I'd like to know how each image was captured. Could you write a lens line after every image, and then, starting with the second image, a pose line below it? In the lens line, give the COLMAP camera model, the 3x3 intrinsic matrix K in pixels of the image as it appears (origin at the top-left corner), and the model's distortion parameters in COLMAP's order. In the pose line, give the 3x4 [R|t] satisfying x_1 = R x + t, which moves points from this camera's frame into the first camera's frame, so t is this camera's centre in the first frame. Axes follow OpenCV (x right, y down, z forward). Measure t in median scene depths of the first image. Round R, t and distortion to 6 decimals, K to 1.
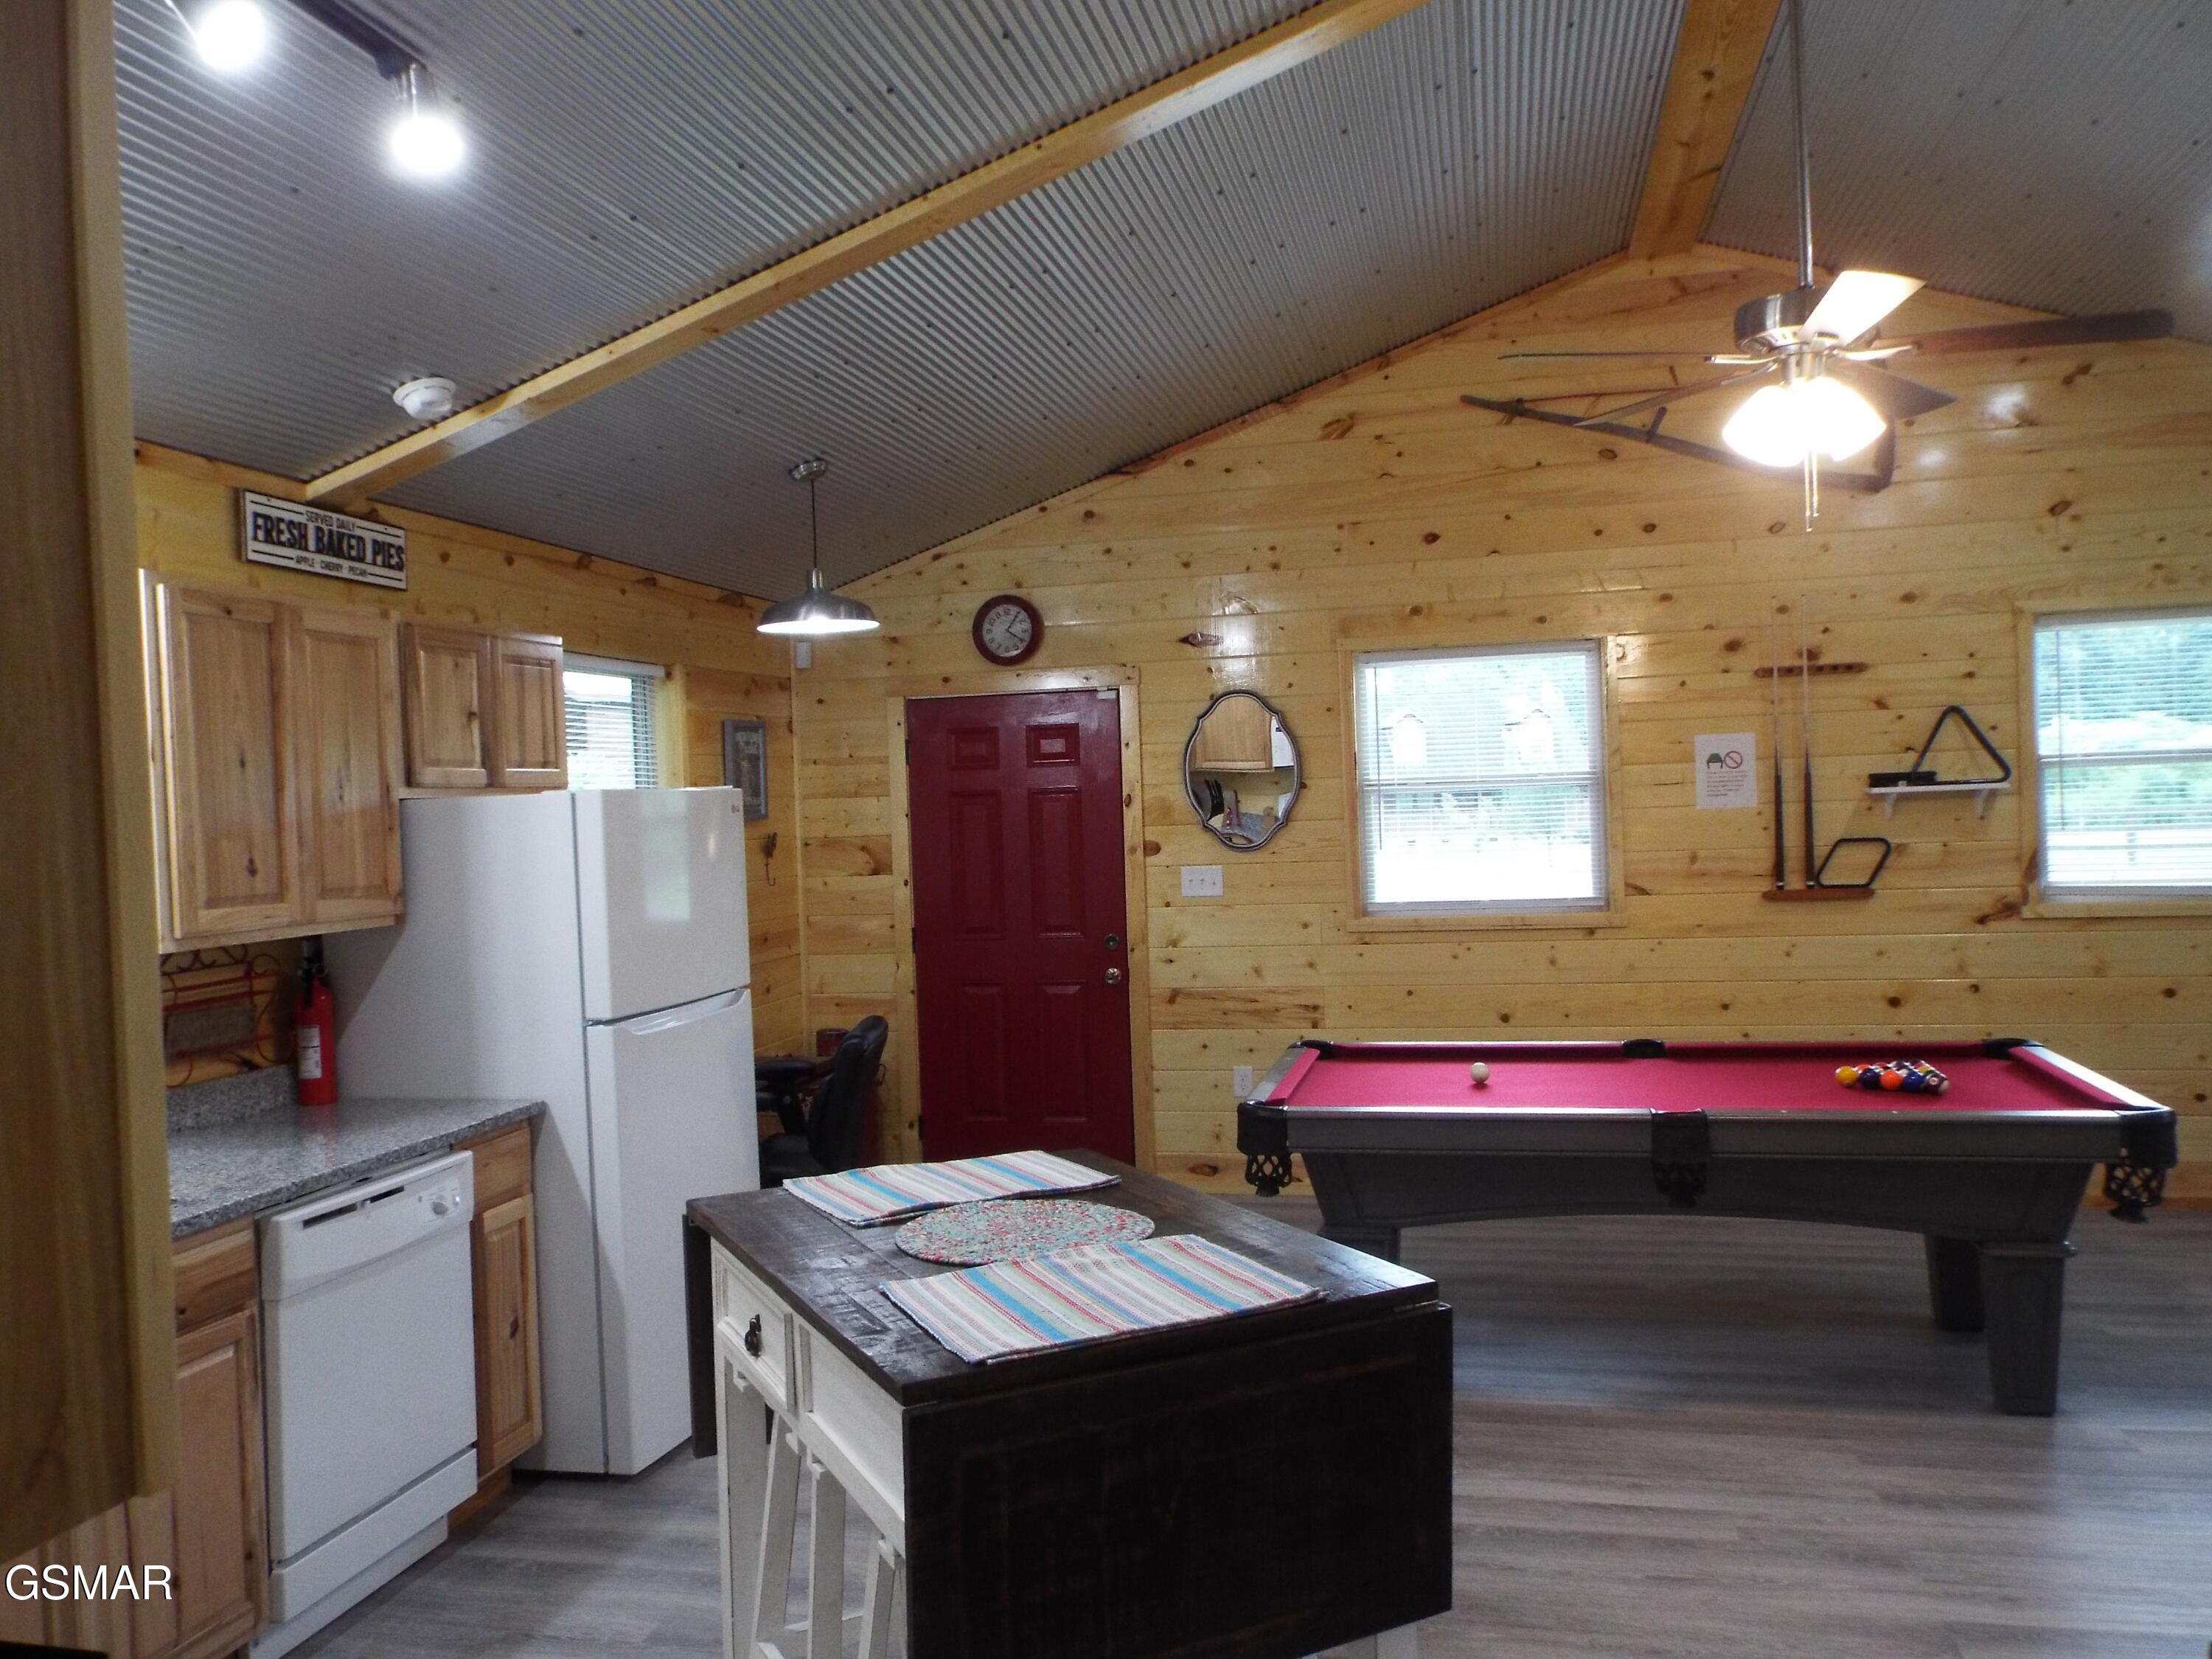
lens RADIAL K [[1678.8, 0, 1110.9], [0, 1678.8, 836.0], [0, 0, 1]] dist [0.000922, 0.007333]
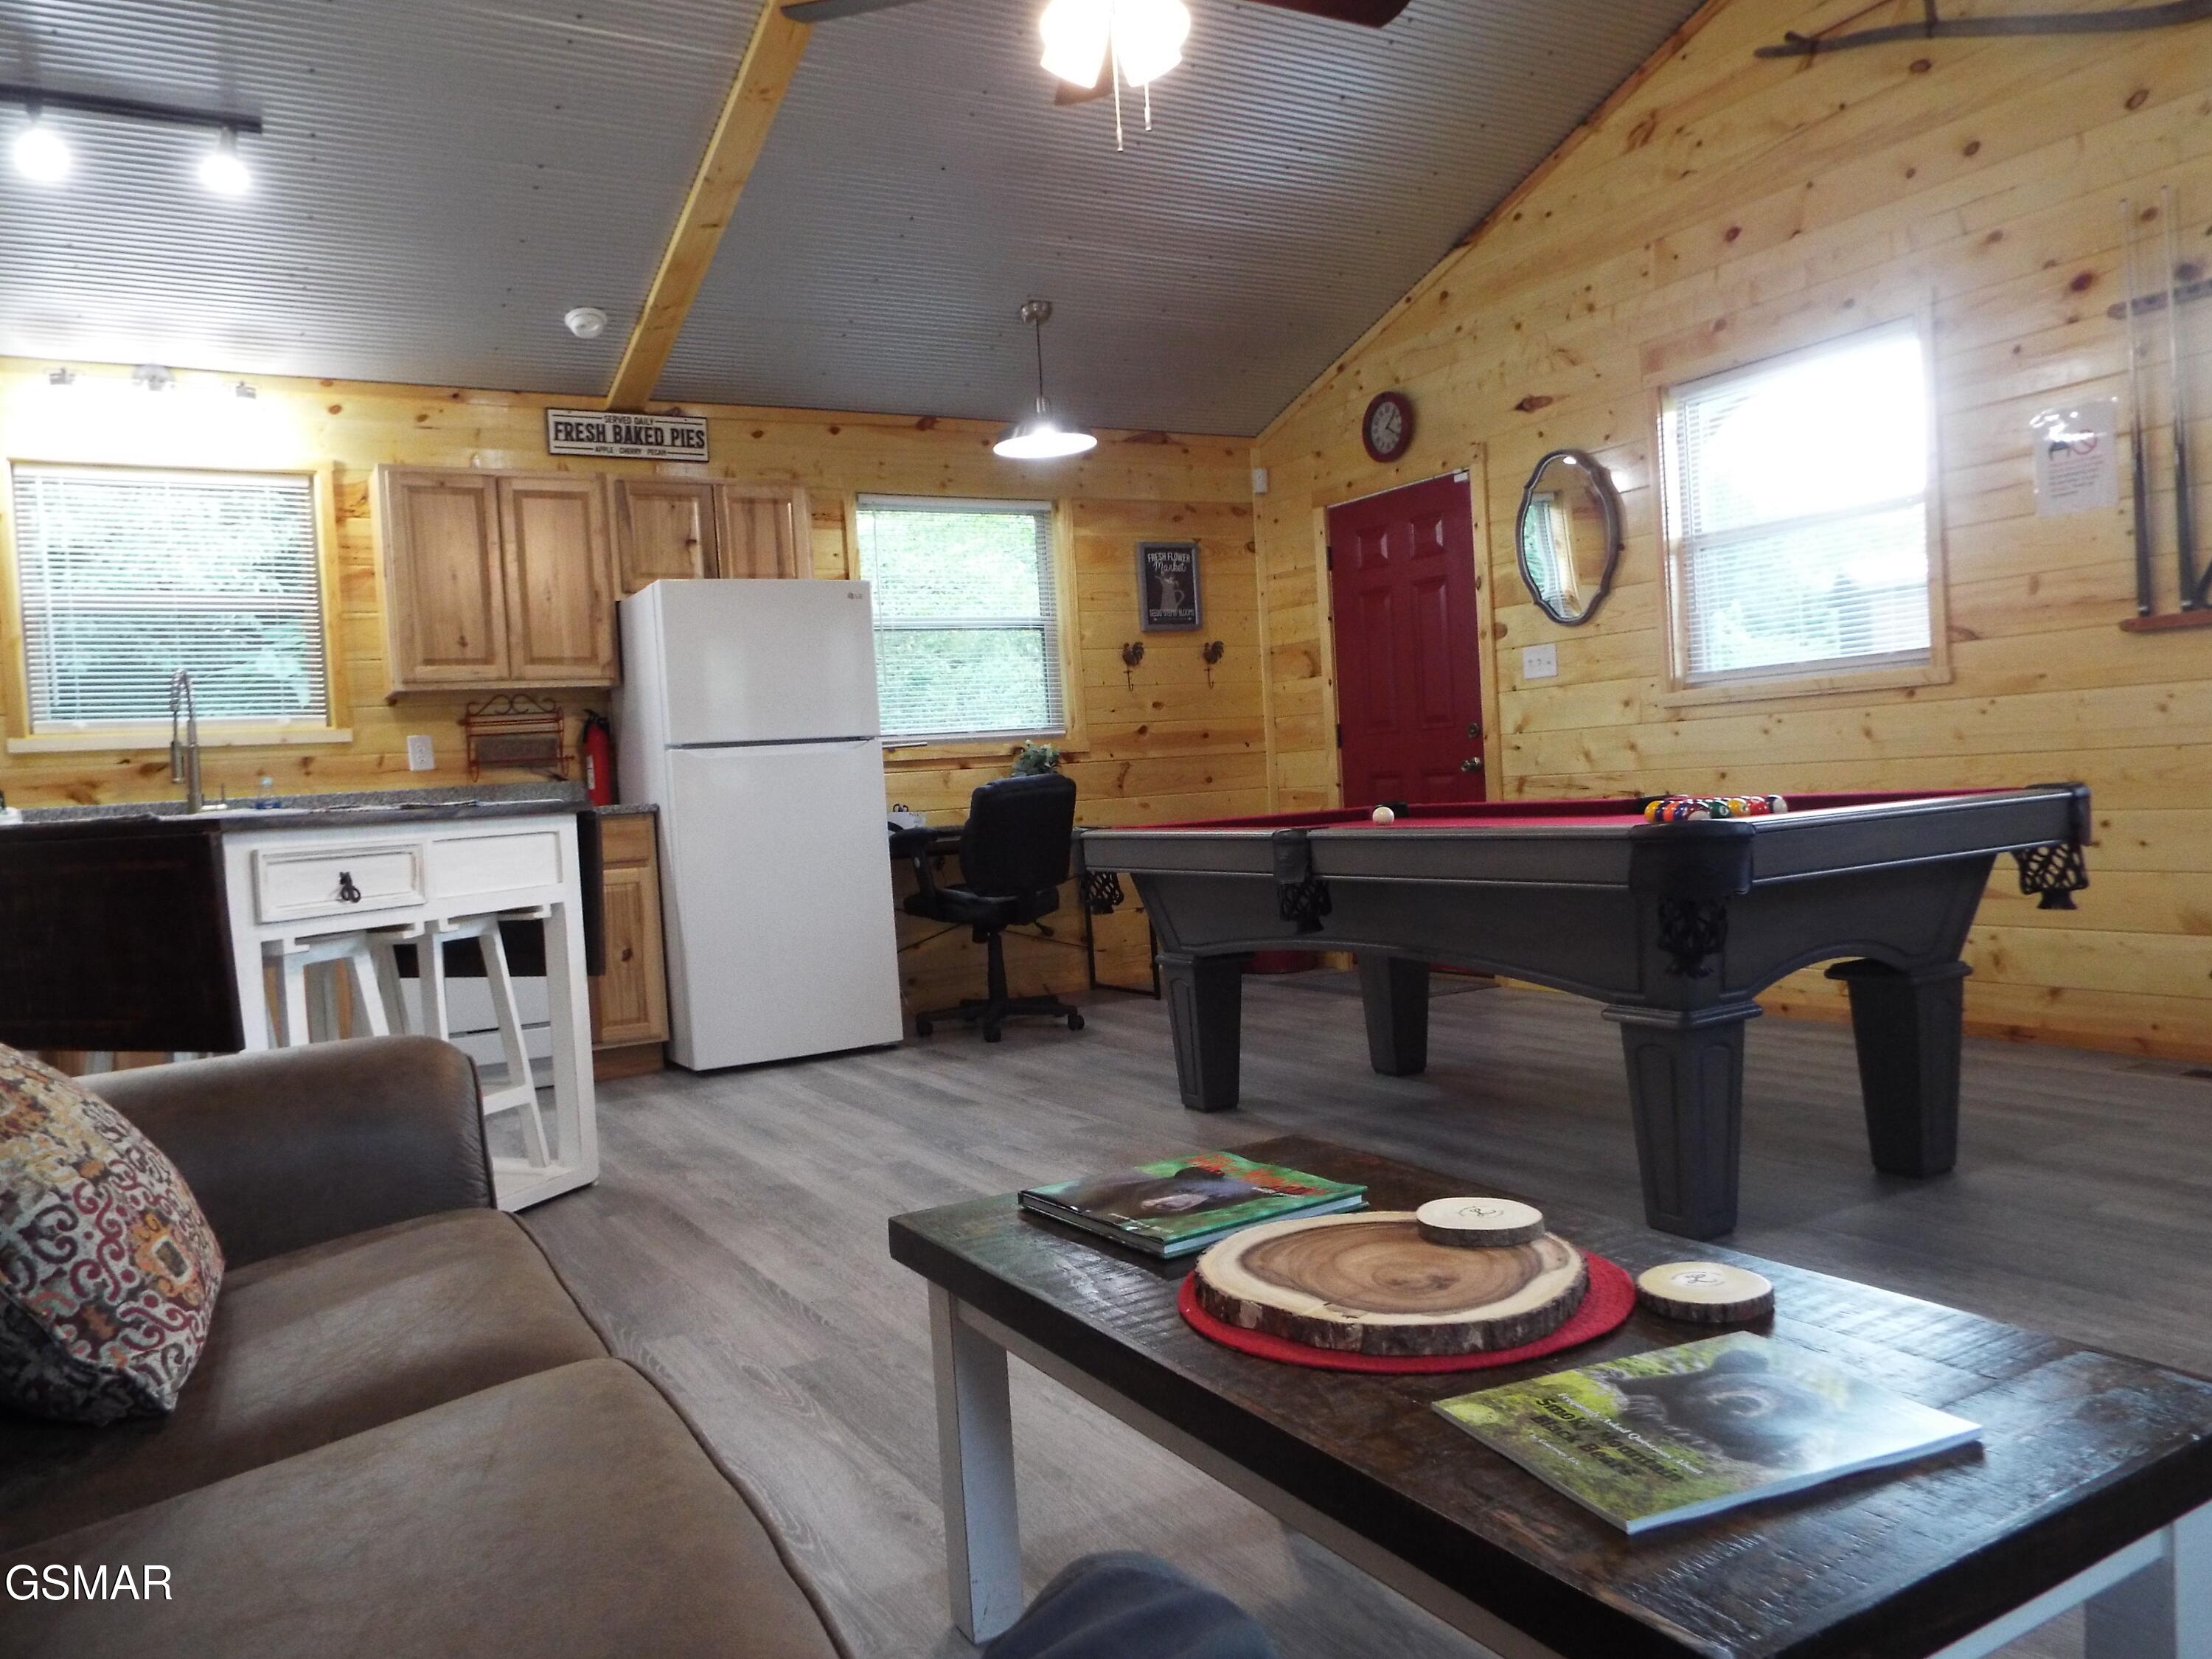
lens RADIAL K [[1605.6, 0, 1108.9], [0, 1605.6, 822.1], [0, 0, 1]] dist [-0.014181, 0.004657]
pose [[0.688260, 0.014199, -0.725325, 0.592907], [0.021848, 0.998949, 0.040288, 0.082340], [0.725135, -0.043575, 0.687227, 0.221334]]
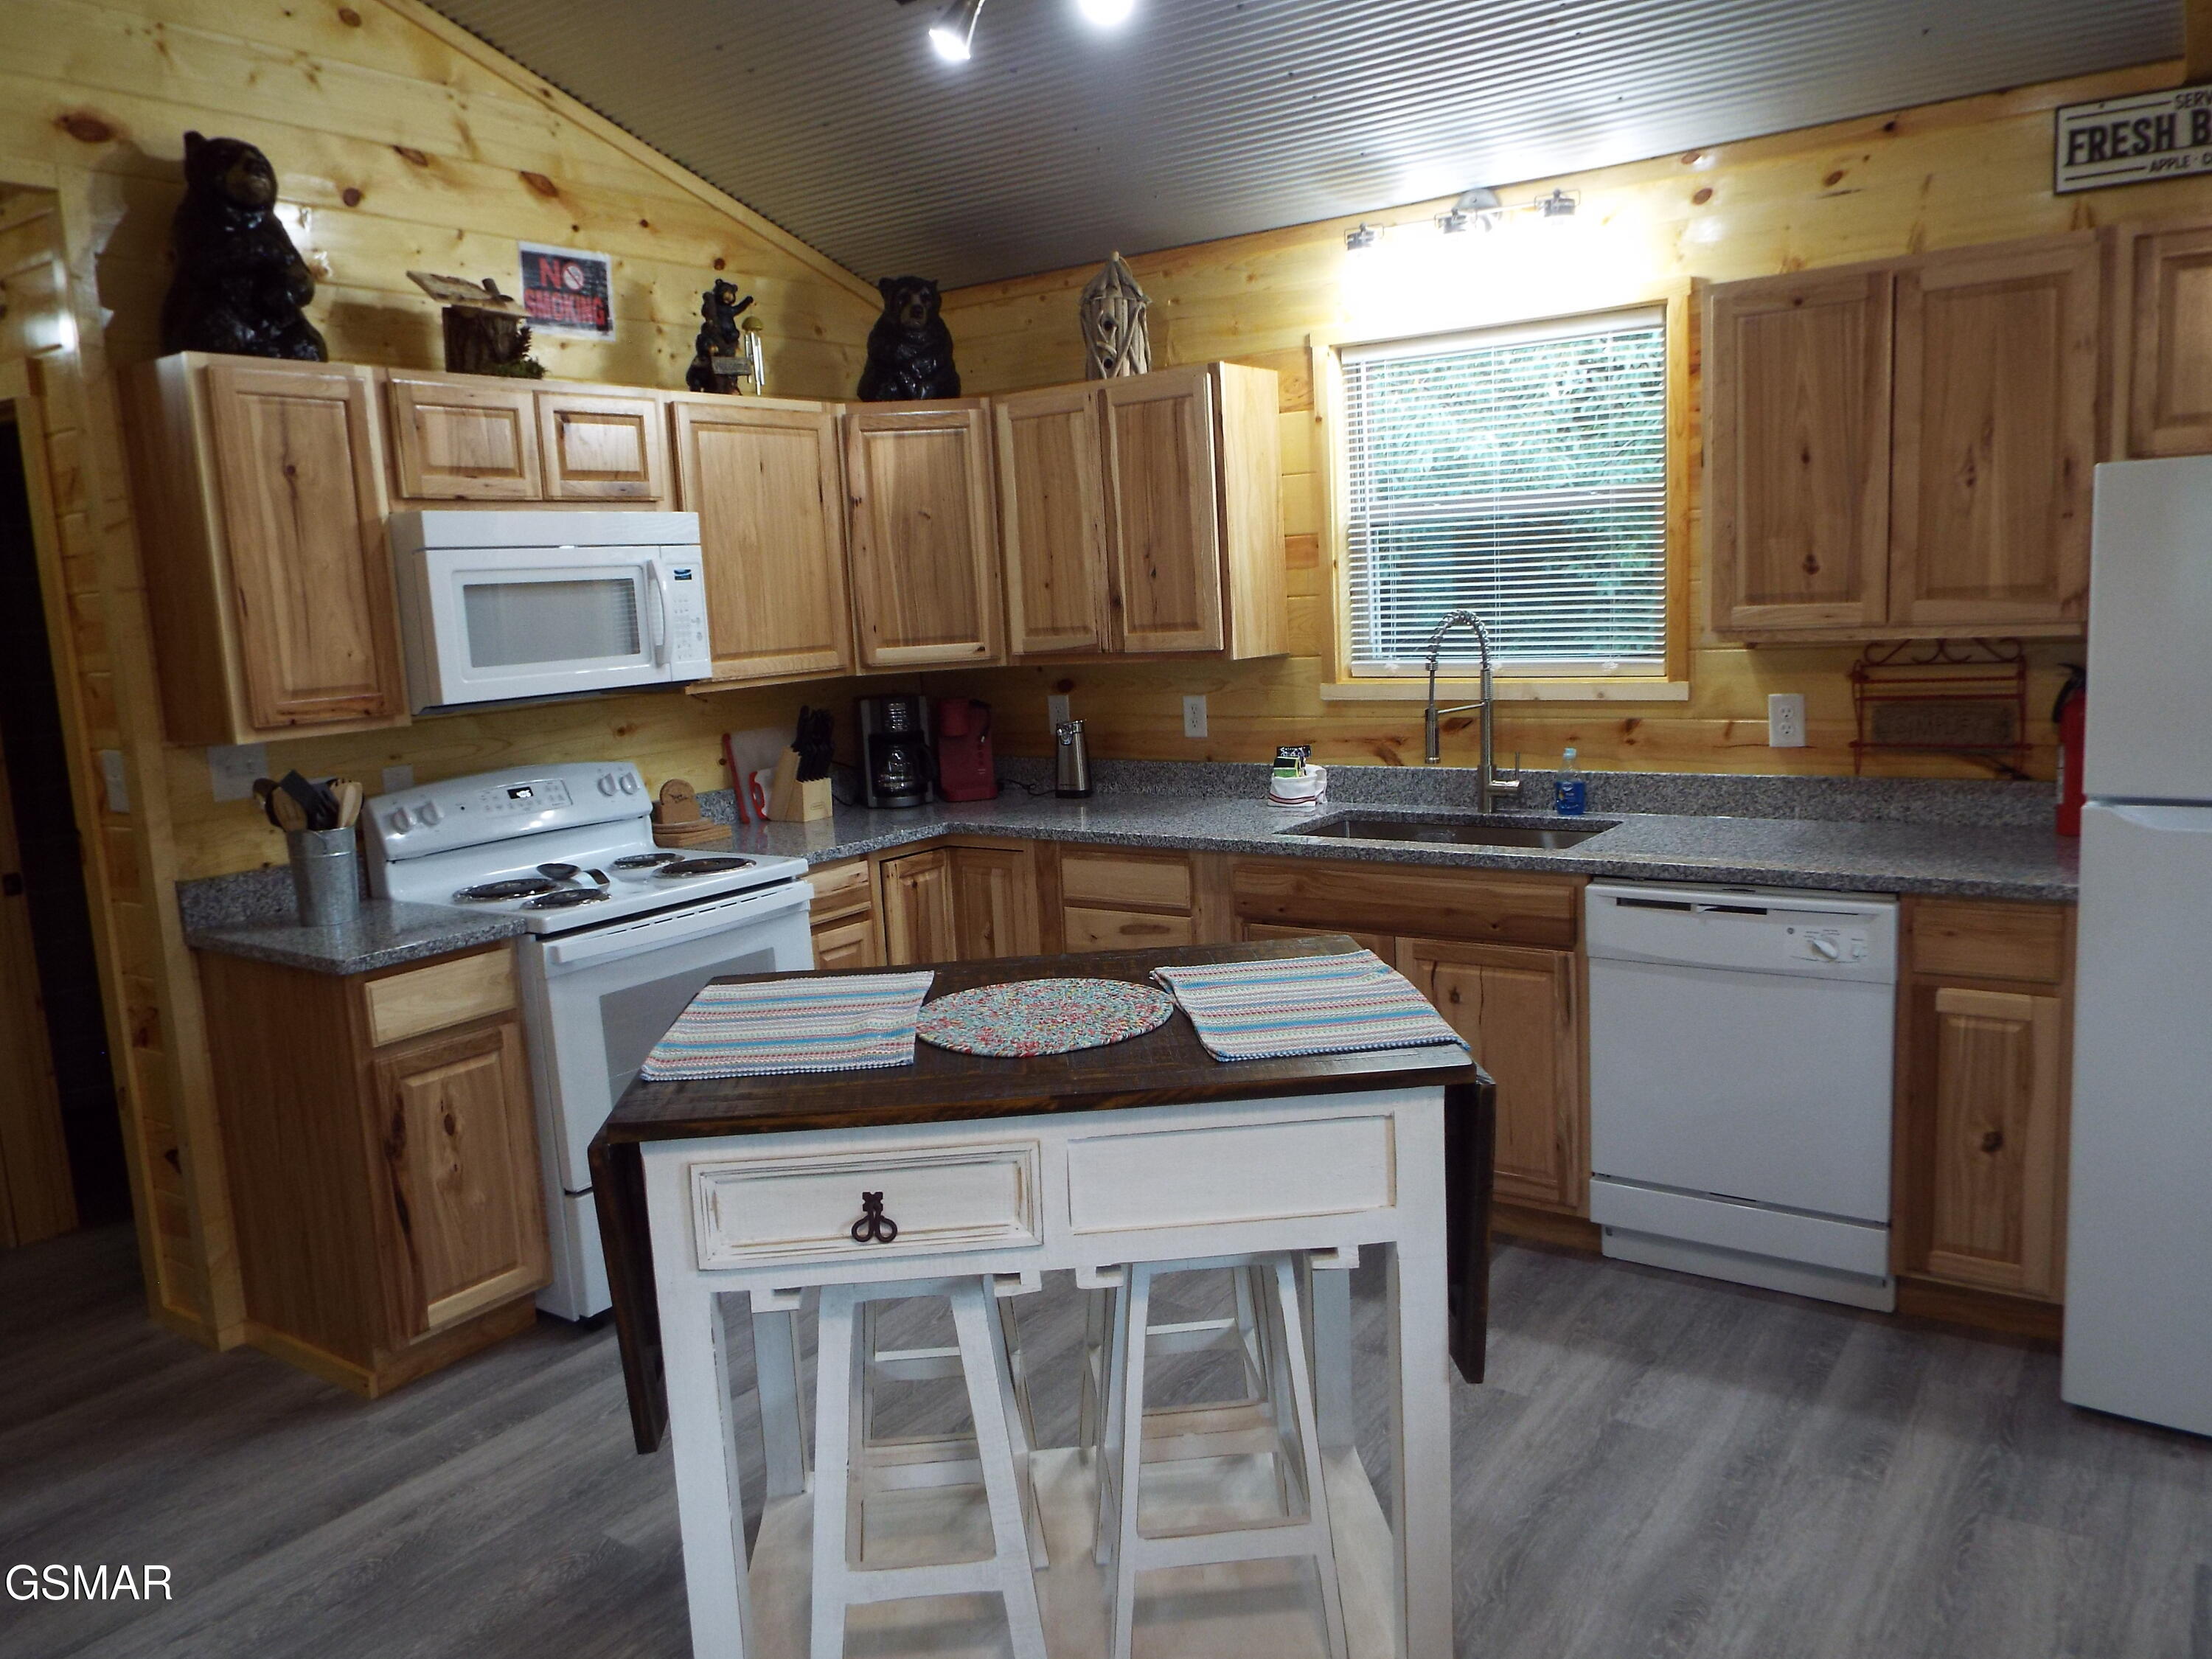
lens RADIAL K [[1605.6, 0, 1124.6], [0, 1605.6, 831.7], [0, 0, 1]] dist [-0.014181, 0.004657]
pose [[-0.374603, 0.197430, -0.905922, 0.302062], [0.049825, 0.979941, 0.192958, -0.016866], [0.925846, 0.027145, -0.376926, 0.565485]]
